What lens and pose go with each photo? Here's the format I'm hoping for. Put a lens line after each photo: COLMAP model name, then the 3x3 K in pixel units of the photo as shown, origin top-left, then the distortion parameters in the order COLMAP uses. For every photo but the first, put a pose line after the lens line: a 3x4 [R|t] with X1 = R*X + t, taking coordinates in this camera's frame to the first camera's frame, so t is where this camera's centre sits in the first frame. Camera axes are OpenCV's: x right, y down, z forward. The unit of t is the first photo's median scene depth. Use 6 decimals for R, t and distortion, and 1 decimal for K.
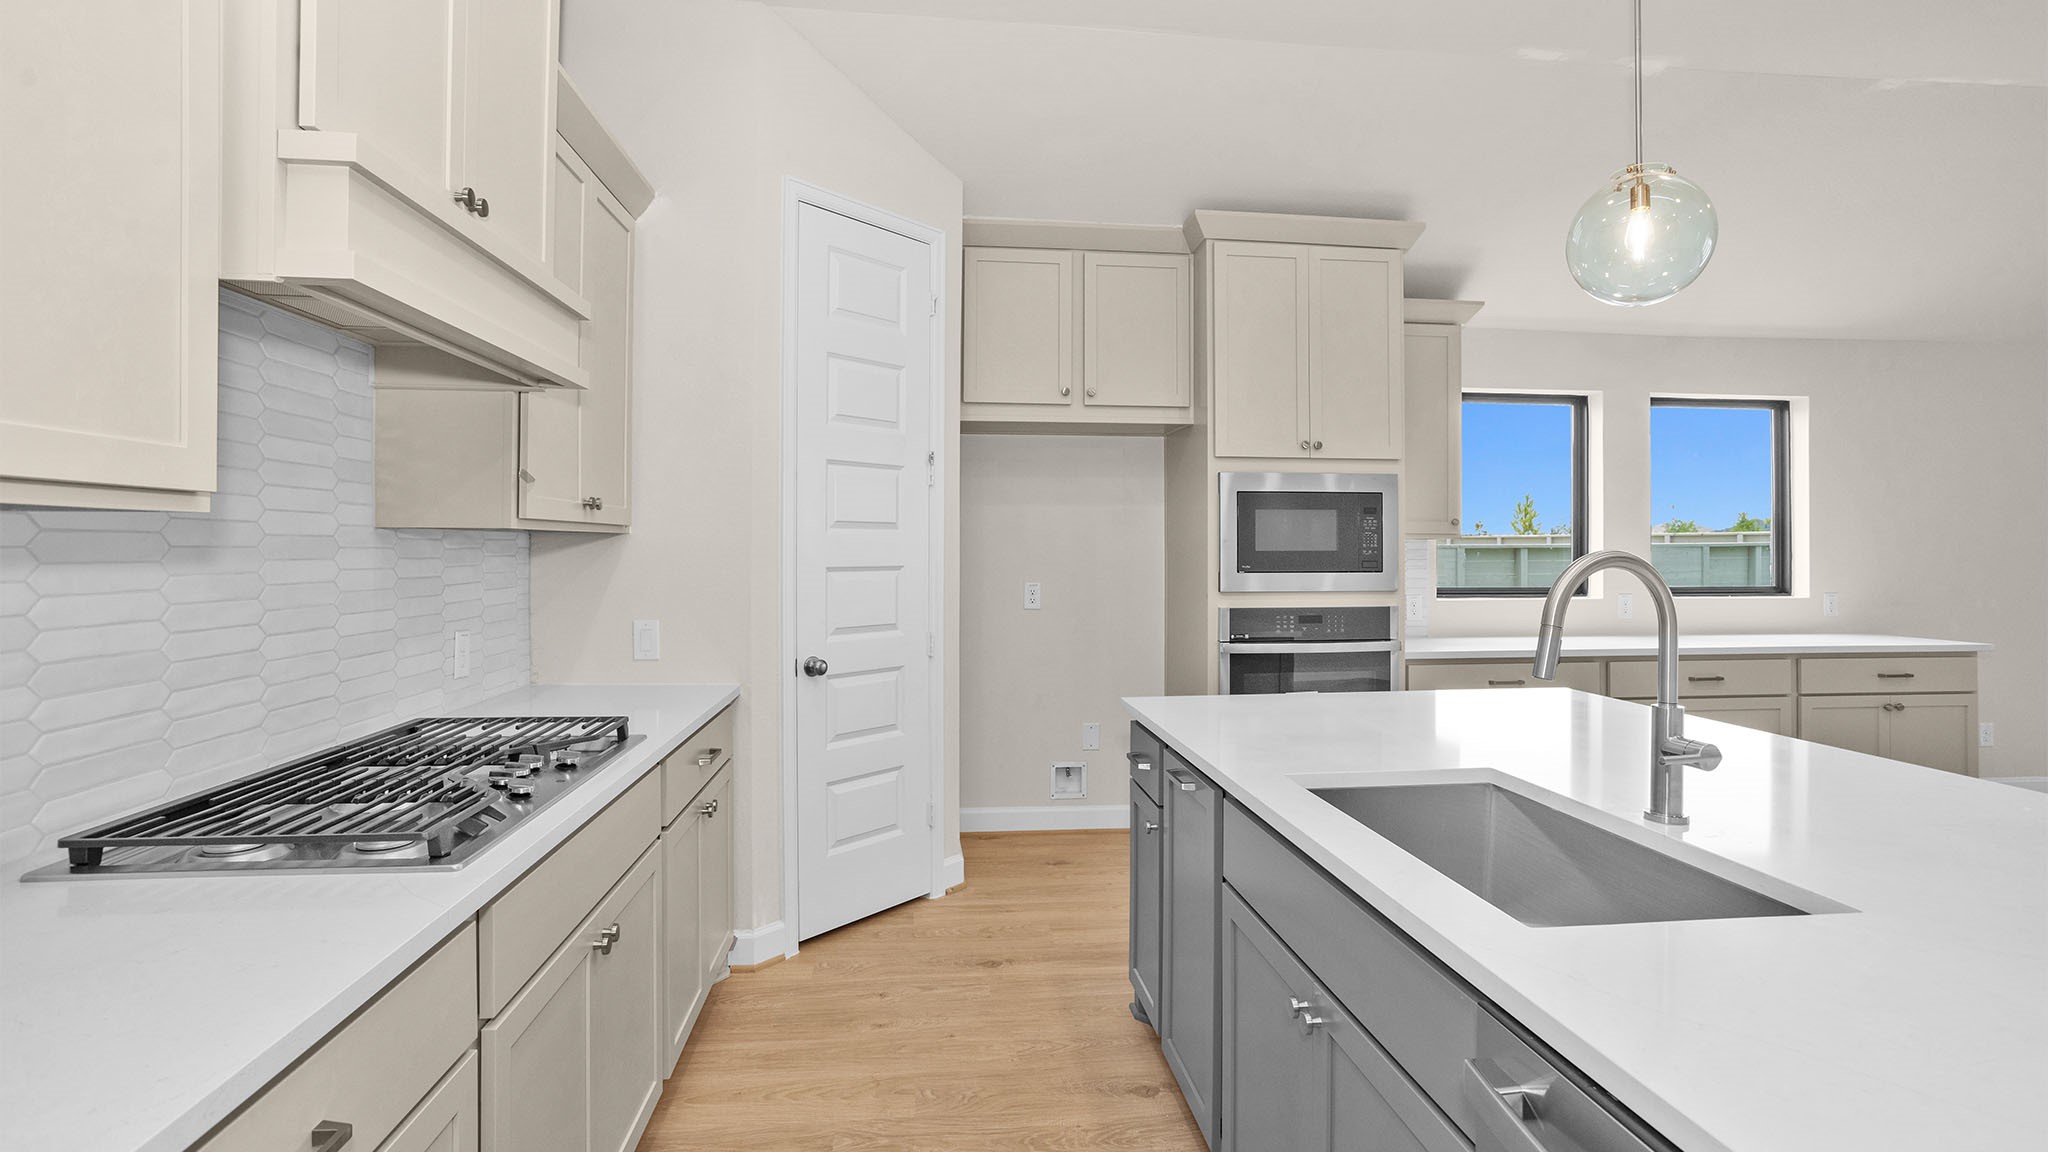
lens RADIAL K [[975.3, 0, 1012.1], [0, 975.3, 554.2], [0, 0, 1]] dist [-0.022053, 0.006314]
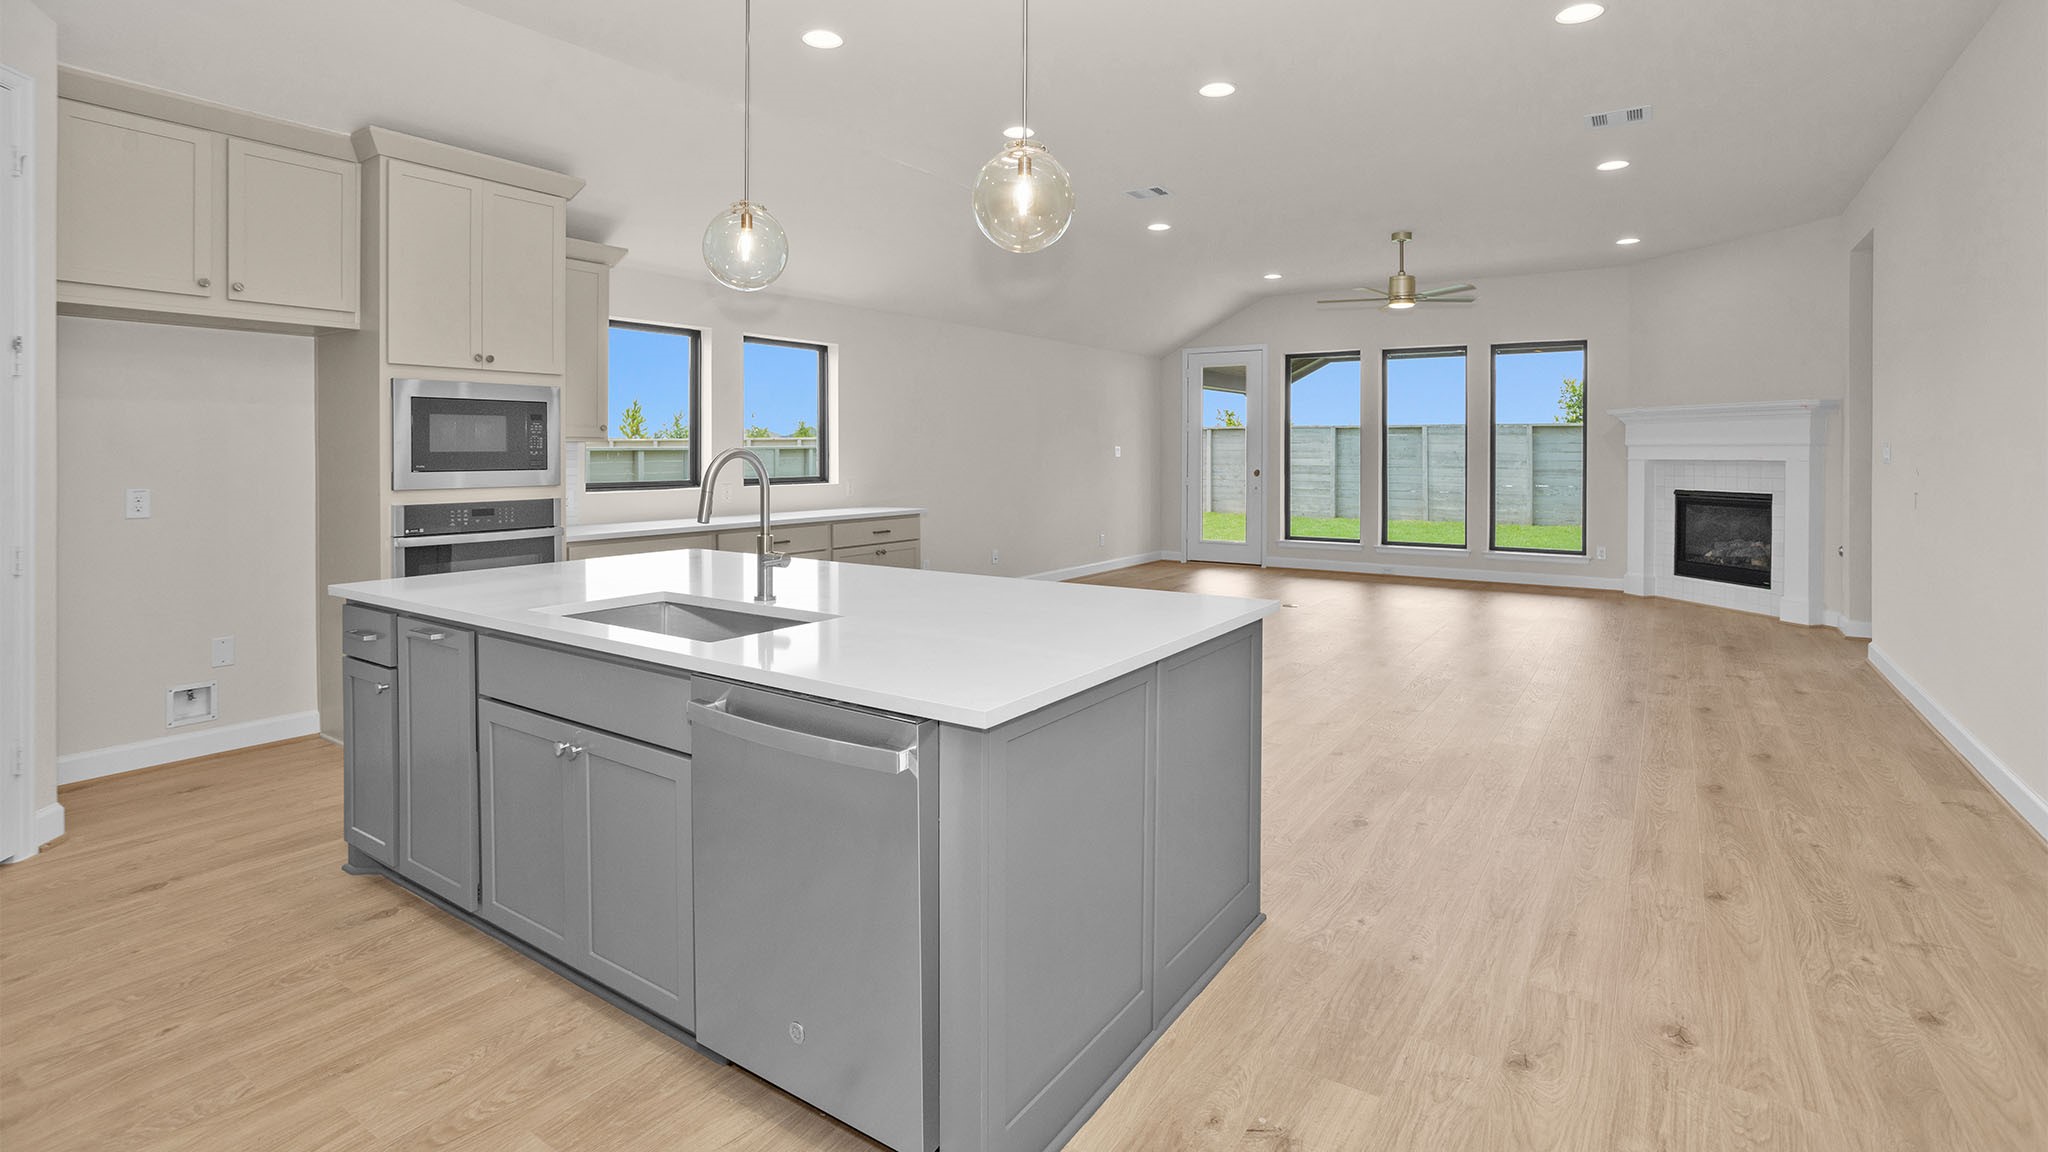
lens RADIAL K [[975.3, 0, 1035.6], [0, 975.3, 449.9], [0, 0, 1]] dist [-0.022053, 0.006314]
pose [[0.632218, 0.001202, 0.774789, -0.157756], [0.004410, 0.999977, -0.005150, 0.002962], [-0.774778, 0.006673, 0.632199, -0.204111]]
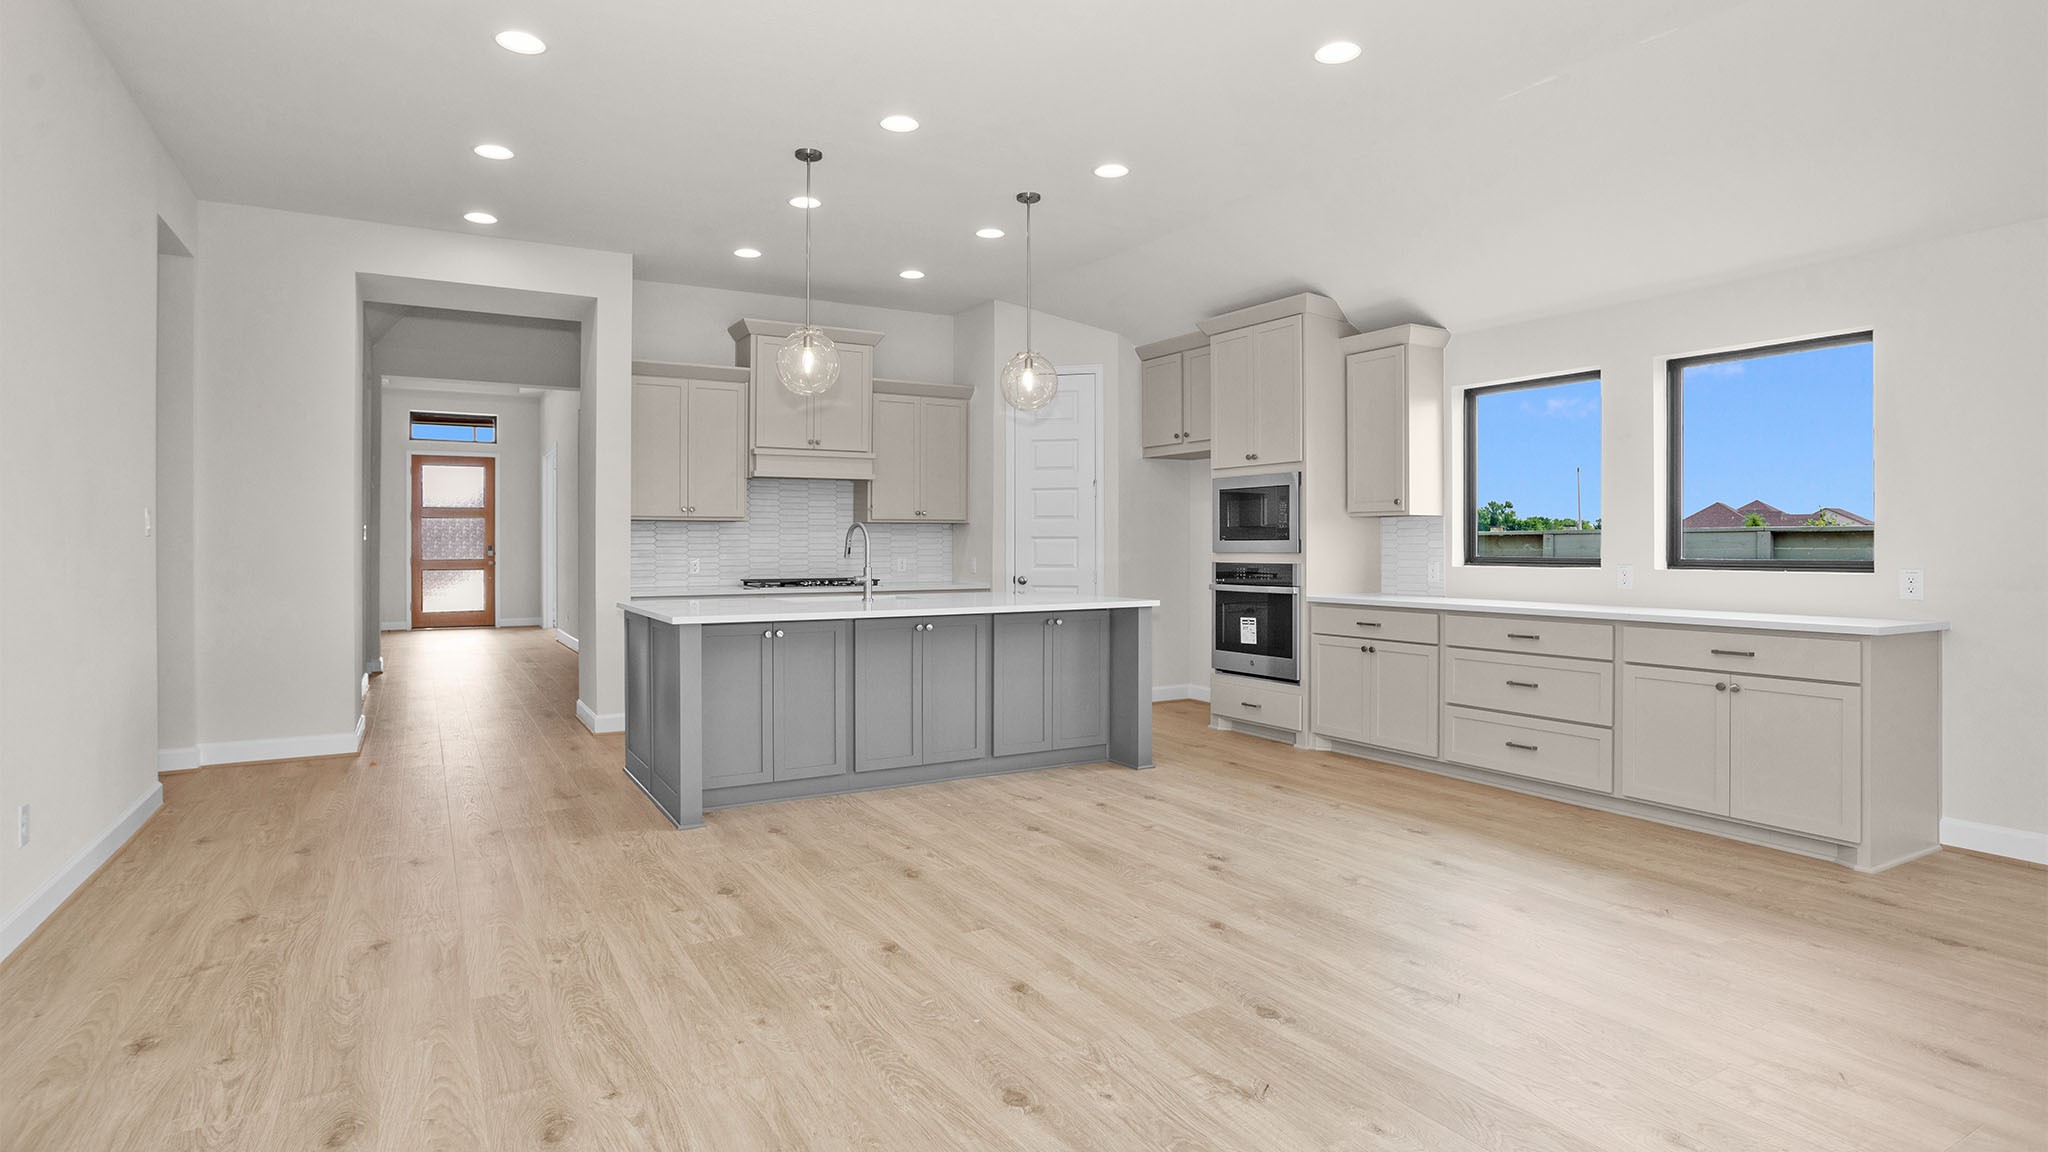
lens RADIAL K [[1081.4, 0, 1024.8], [0, 1081.4, 558.7], [0, 0, 1]] dist [0.003527, 0.001208]
pose [[0.392922, 0.010632, -0.919510, 1.745466], [0.002226, 0.999919, 0.012513, 0.026395], [0.919569, -0.006964, 0.392867, -0.002728]]
